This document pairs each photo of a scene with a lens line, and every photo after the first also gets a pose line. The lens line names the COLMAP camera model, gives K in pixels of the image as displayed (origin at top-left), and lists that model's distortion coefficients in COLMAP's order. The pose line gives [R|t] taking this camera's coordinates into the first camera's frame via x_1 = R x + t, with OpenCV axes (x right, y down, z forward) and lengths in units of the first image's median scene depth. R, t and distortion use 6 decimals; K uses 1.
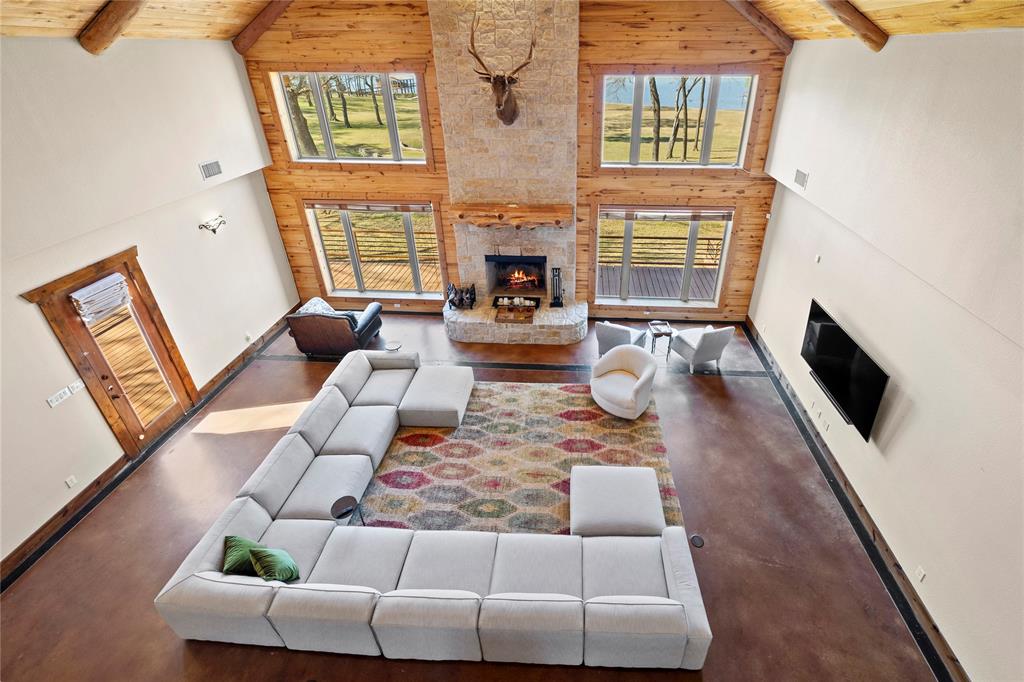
lens RADIAL K [[449.0, 0, 558.7], [0, 449.0, 278.7], [0, 0, 1]] dist [0.000436, 0.000281]
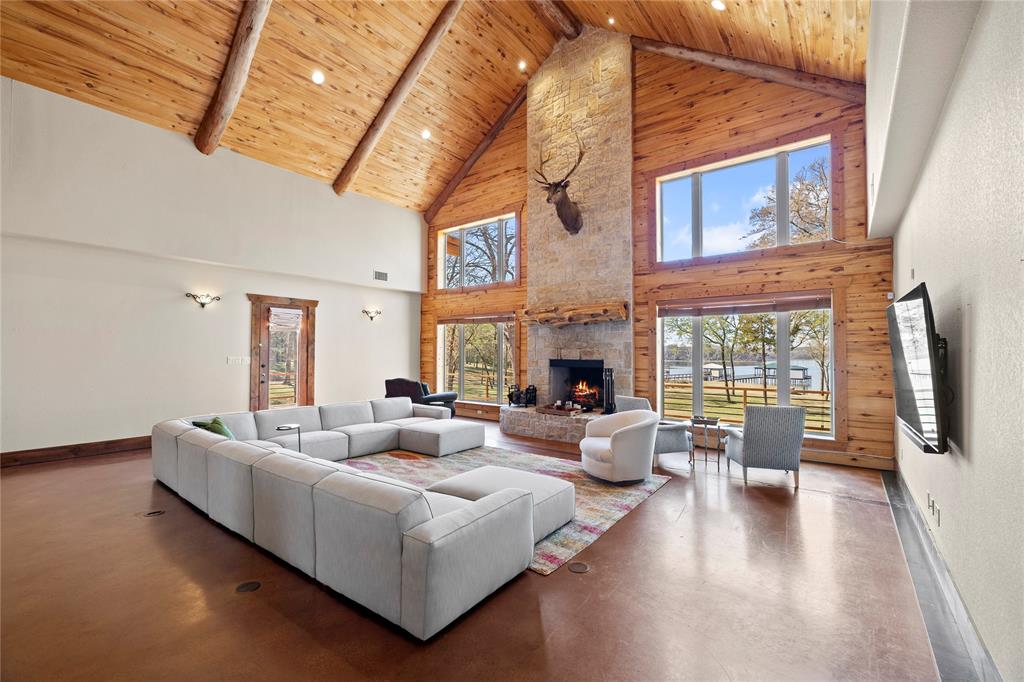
lens RADIAL K [[429.9, 0, 513.4], [0, 429.9, 345.0], [0, 0, 1]] dist [0.002487, 0.000332]
pose [[0.824643, -0.006789, -0.565613, 0.367590], [-0.257845, 0.885488, -0.386557, 0.360439], [0.503468, 0.464612, 0.728461, 0.237161]]
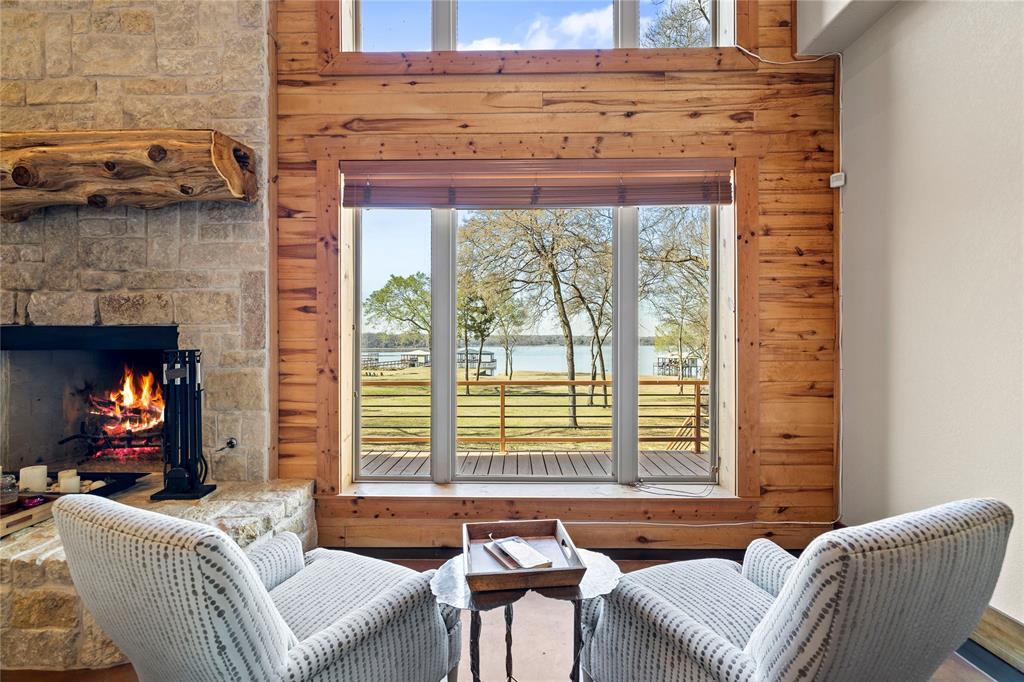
lens RADIAL K [[432.7, 0, 512.0], [0, 432.7, 341.0], [0, 0, 1]] dist [0.000432, -0.000051]
pose [[0.998952, 0.000400, 0.045765, 0.213230], [0.020235, 0.893049, -0.449504, 0.112267], [-0.041051, 0.449959, 0.892105, 0.793512]]
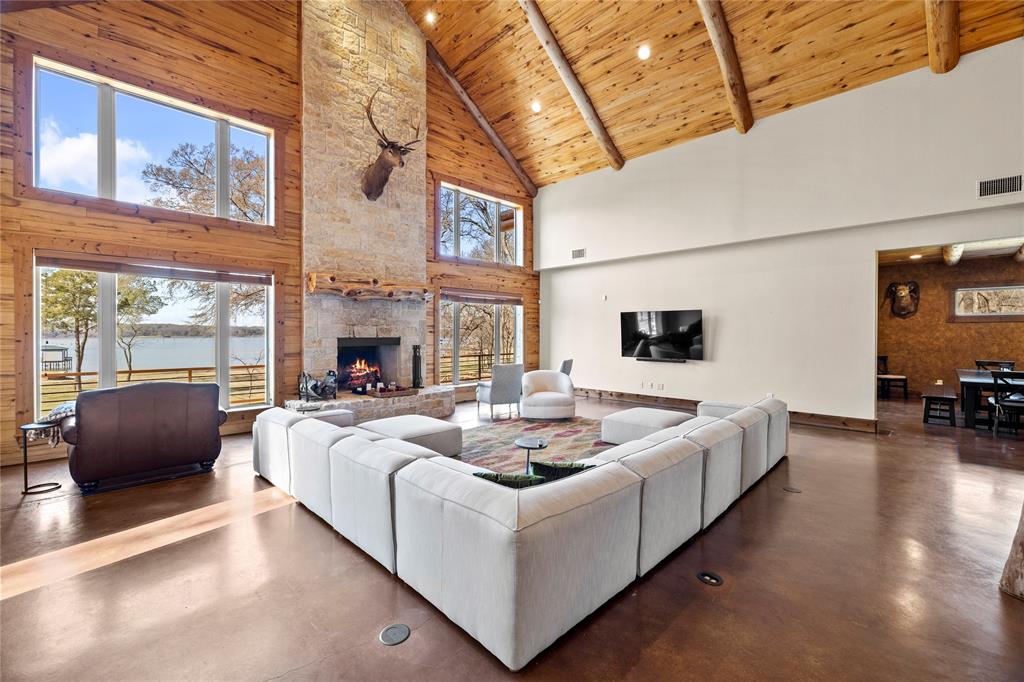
lens RADIAL K [[442.9, 0, 522.7], [0, 442.9, 336.4], [0, 0, 1]] dist [-0.001318, -0.000371]
pose [[0.642336, -0.004506, 0.766410, -0.653526], [0.339712, 0.898059, -0.279437, 0.338338], [-0.687023, 0.439851, 0.578386, 0.284576]]
